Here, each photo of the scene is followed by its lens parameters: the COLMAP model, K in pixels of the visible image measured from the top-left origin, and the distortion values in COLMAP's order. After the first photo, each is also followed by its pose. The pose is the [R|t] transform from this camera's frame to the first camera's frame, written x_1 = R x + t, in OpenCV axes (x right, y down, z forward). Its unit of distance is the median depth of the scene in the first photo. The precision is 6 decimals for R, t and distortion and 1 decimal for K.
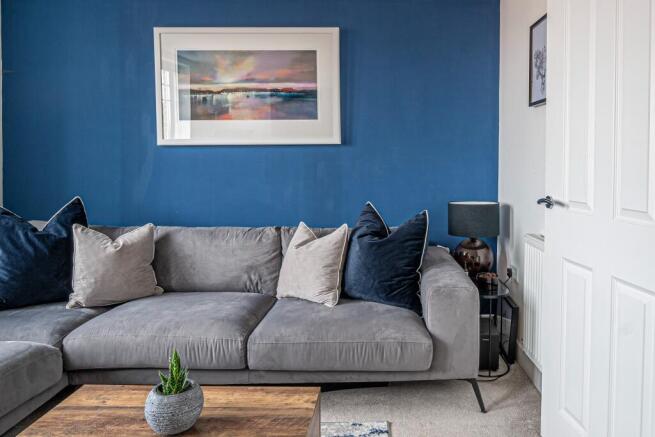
lens RADIAL K [[490.5, 0, 327.5], [0, 490.5, 172.0], [0, 0, 1]] dist [-0.006334, -0.001141]
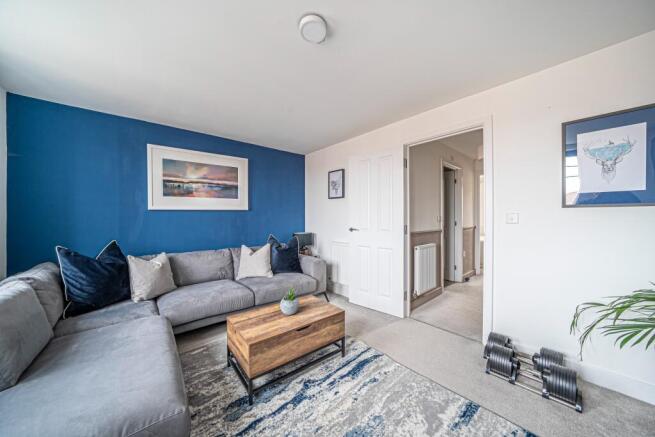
lens RADIAL K [[235.8, 0, 327.5], [0, 235.8, 218.5], [0, 0, 1]] dist [0.000366, 0.000042]
pose [[0.777729, -0.011469, 0.628495, -0.380565], [0.021305, 0.999740, -0.008120, -0.001911], [-0.628238, 0.019705, 0.777771, -0.073996]]
